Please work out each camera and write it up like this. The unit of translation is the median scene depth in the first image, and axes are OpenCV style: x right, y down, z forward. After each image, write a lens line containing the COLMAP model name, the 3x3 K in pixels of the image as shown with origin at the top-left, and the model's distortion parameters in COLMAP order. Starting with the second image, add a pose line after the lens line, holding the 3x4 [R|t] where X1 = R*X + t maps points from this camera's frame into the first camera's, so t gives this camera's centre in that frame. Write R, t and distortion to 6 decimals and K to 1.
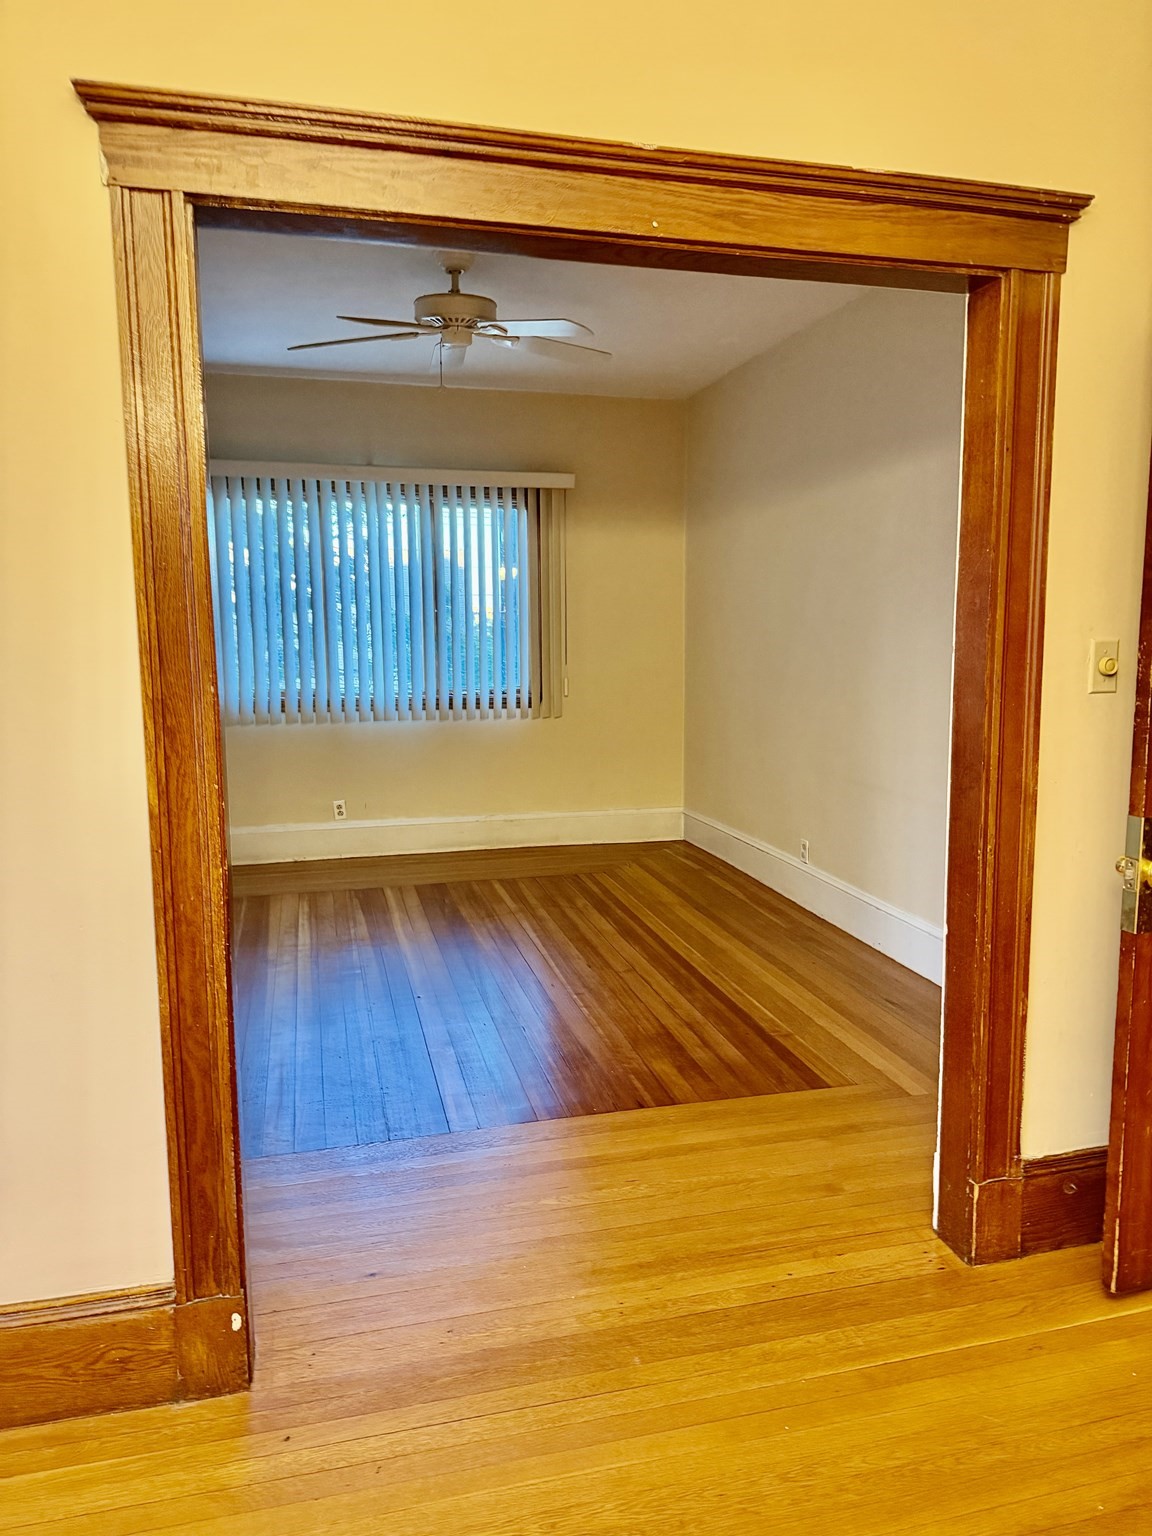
lens RADIAL K [[1082.2, 0, 576.0], [0, 1082.2, 768.0], [0, 0, 1]] dist [0.059993, -0.072280]
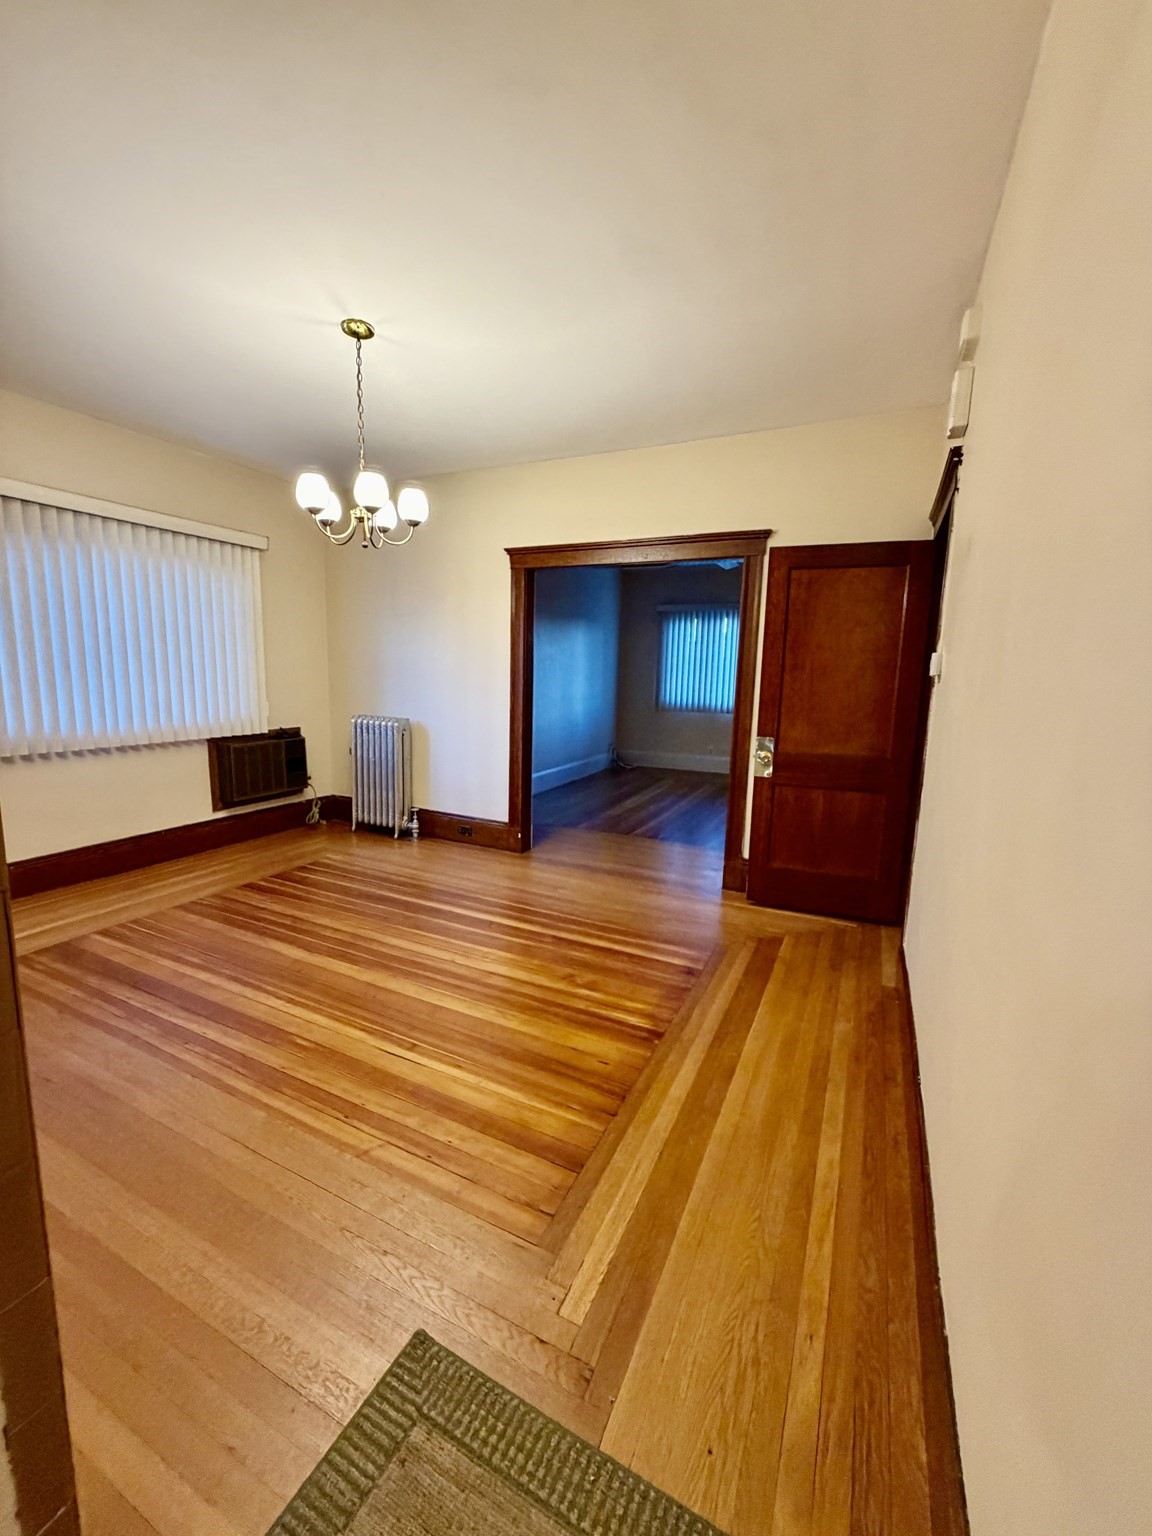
lens RADIAL K [[609.9, 0, 577.5], [0, 609.9, 768.3], [0, 0, 1]] dist [0.000972, 0.000092]
pose [[0.759565, 0.125884, -0.638134, 0.511350], [-0.115166, 0.991620, 0.058535, 0.036394], [0.640155, 0.029030, 0.767697, -0.251604]]
